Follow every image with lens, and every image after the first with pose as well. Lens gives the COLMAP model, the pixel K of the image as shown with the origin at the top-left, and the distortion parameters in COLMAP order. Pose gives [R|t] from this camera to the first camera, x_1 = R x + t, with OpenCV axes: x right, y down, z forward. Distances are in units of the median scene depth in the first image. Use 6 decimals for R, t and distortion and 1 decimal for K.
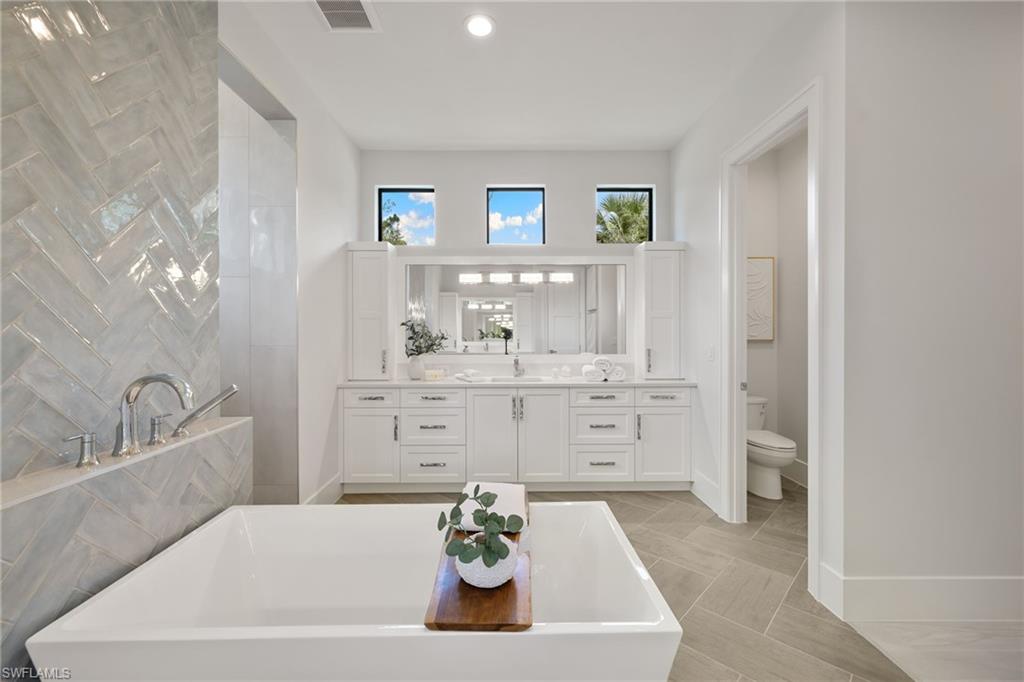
lens RADIAL K [[429.3, 0, 511.7], [0, 429.3, 333.8], [0, 0, 1]] dist [-0.001273, 0.000036]
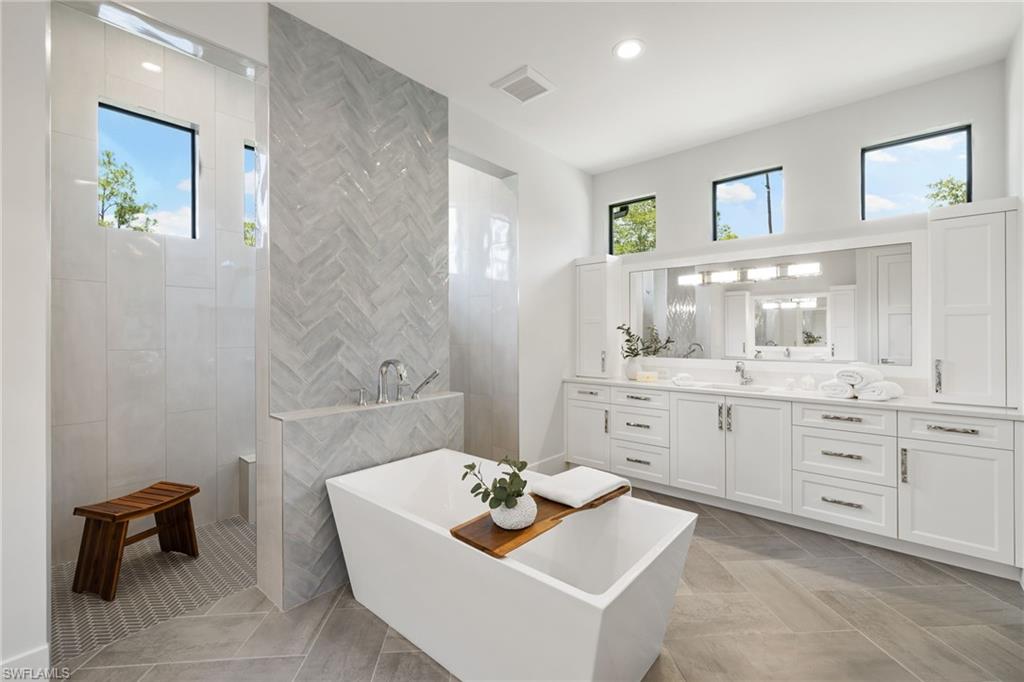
lens RADIAL K [[430.5, 0, 511.6], [0, 430.5, 335.5], [0, 0, 1]] dist [0.001807, 0.000372]
pose [[0.742037, 0.001277, -0.670358, 0.295184], [-0.002750, 0.999996, -0.001139, -0.001551], [0.670354, 0.002689, 0.742037, 0.007484]]
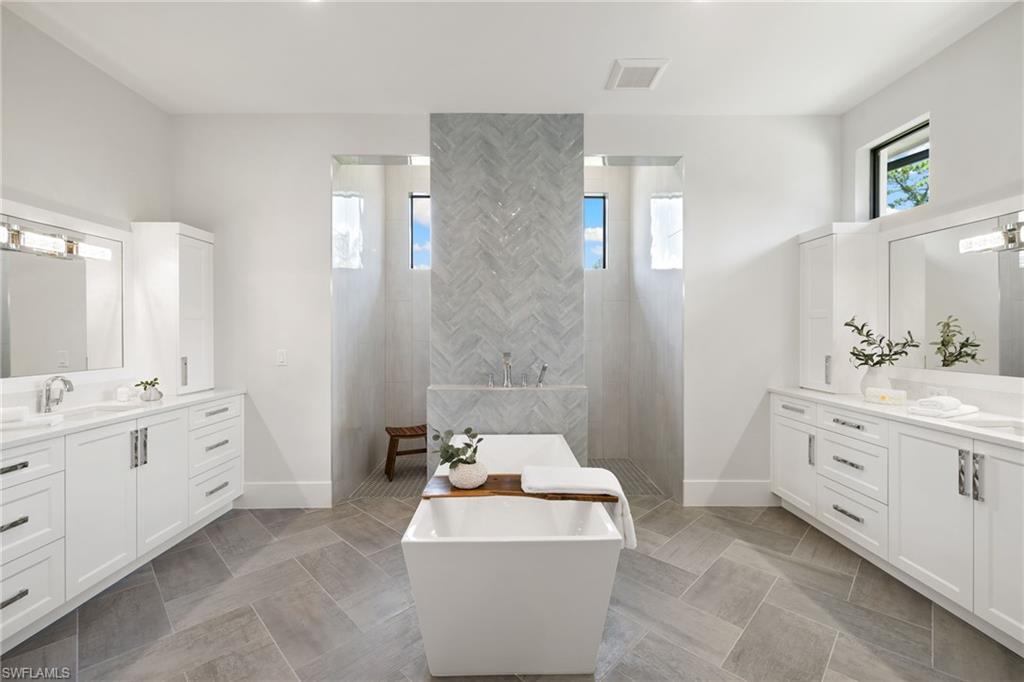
lens RADIAL K [[430.5, 0, 511.6], [0, 430.5, 335.5], [0, 0, 1]] dist [0.001807, 0.000372]
pose [[-0.005446, 0.010914, -0.999926, 0.565186], [-0.006883, 0.999916, 0.010952, -0.007225], [0.999961, 0.006942, -0.005370, 0.422931]]
